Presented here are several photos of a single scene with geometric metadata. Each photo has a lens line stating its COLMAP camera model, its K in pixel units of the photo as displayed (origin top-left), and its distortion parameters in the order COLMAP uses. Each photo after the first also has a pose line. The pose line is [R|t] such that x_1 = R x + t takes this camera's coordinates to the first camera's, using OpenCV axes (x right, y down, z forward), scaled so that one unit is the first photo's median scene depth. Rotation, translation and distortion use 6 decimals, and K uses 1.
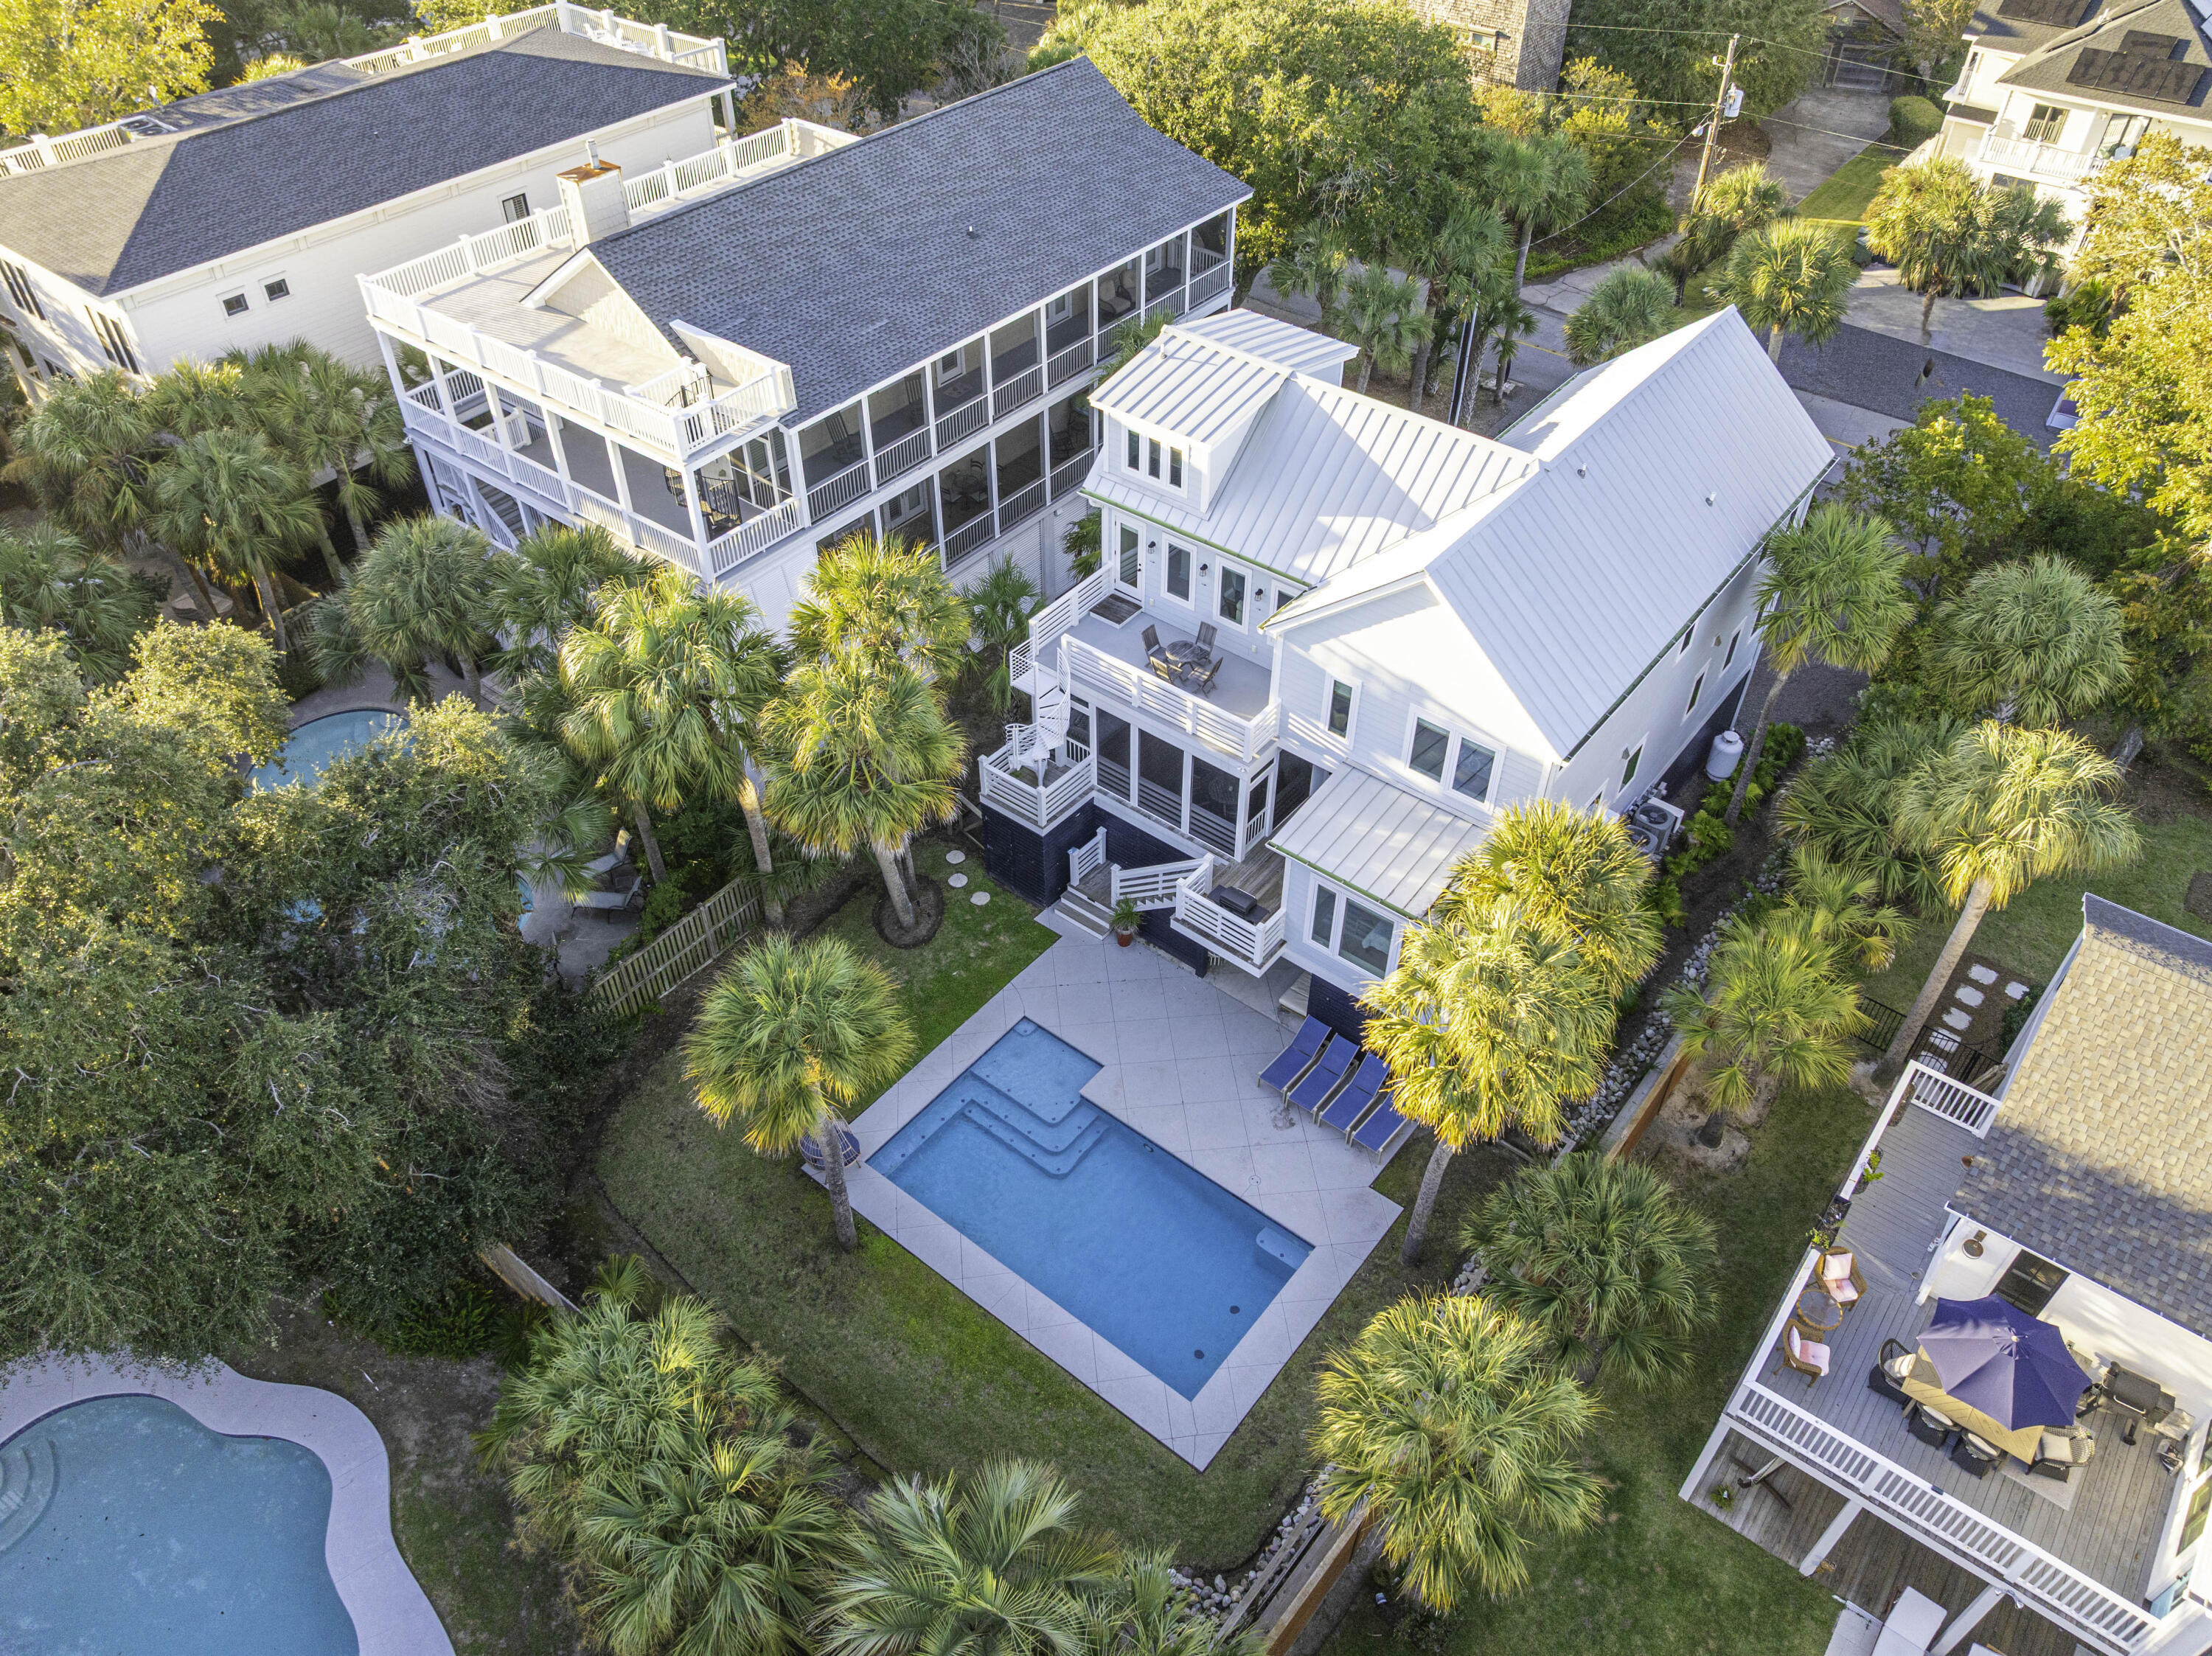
lens RADIAL K [[1567.7, 0, 1106.0], [0, 1567.7, 828.0], [0, 0, 1]] dist [-0.005829, -0.065435]
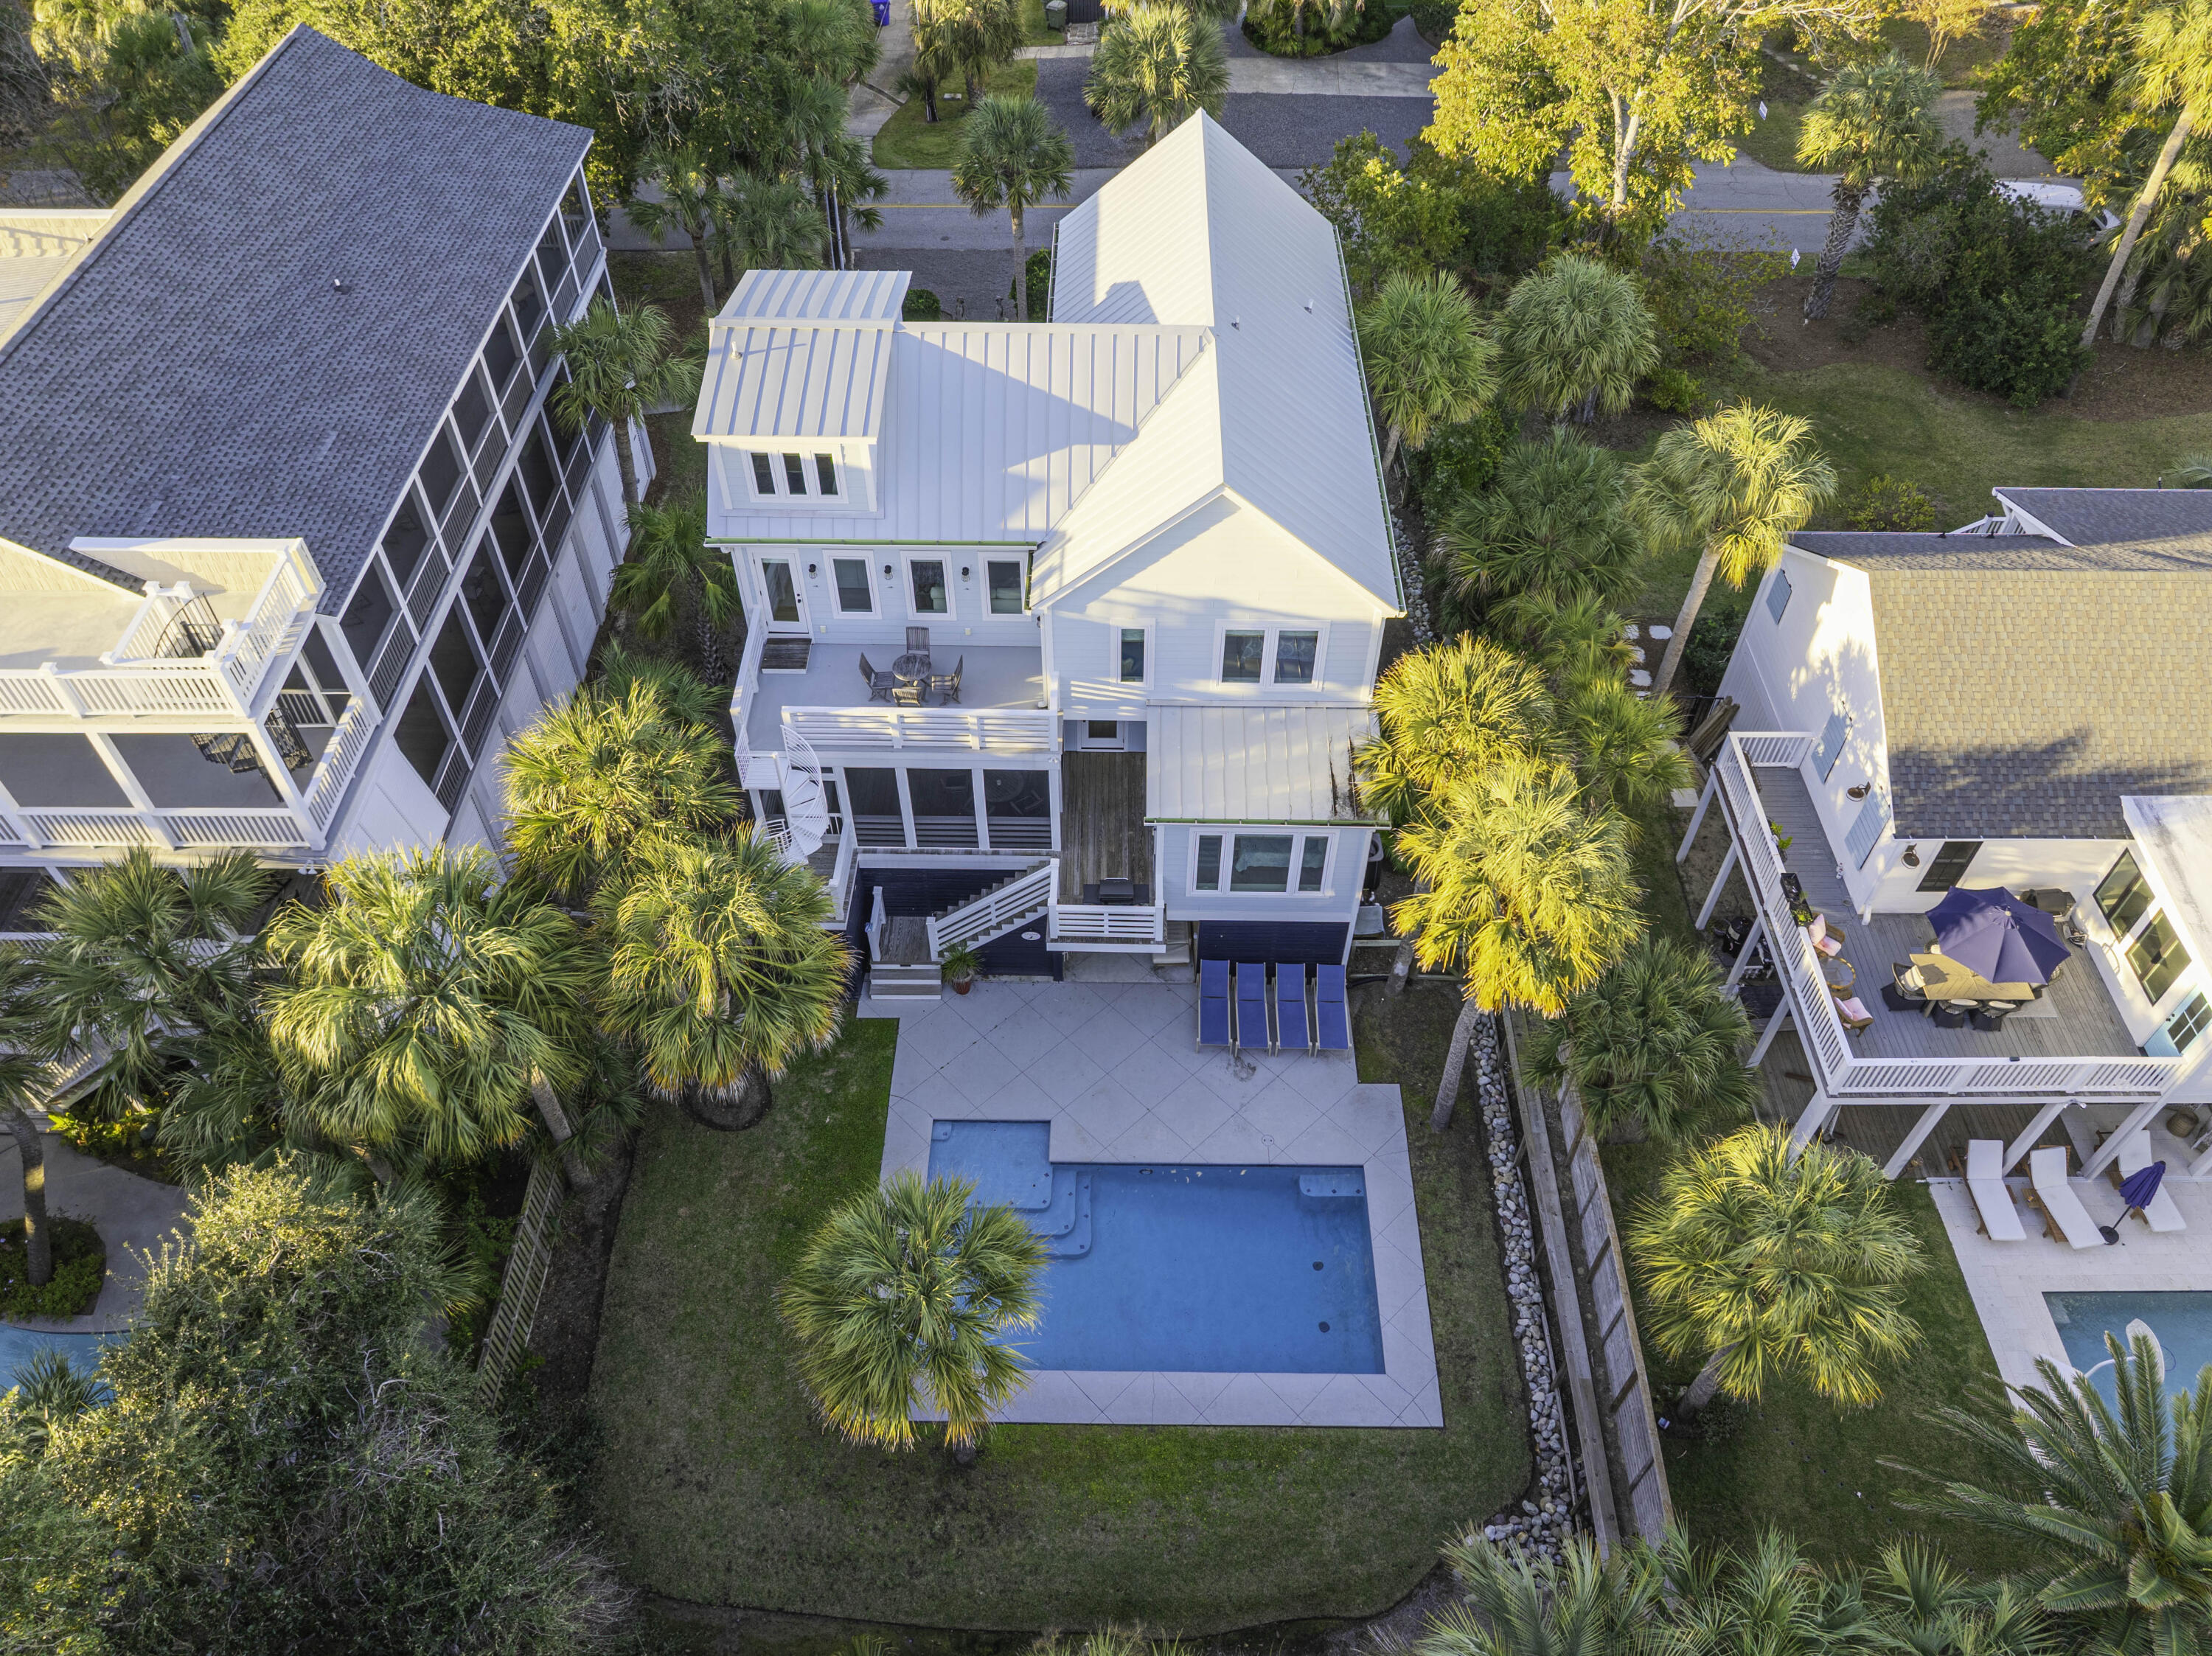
lens RADIAL K [[1567.7, 0, 1106.0], [0, 1567.7, 828.0], [0, 0, 1]] dist [-0.005829, -0.065435]
pose [[0.784848, -0.457138, 0.418376, -0.283312], [0.413755, 0.889176, 0.195377, -0.165358], [-0.461324, 0.019764, 0.887012, 0.184314]]
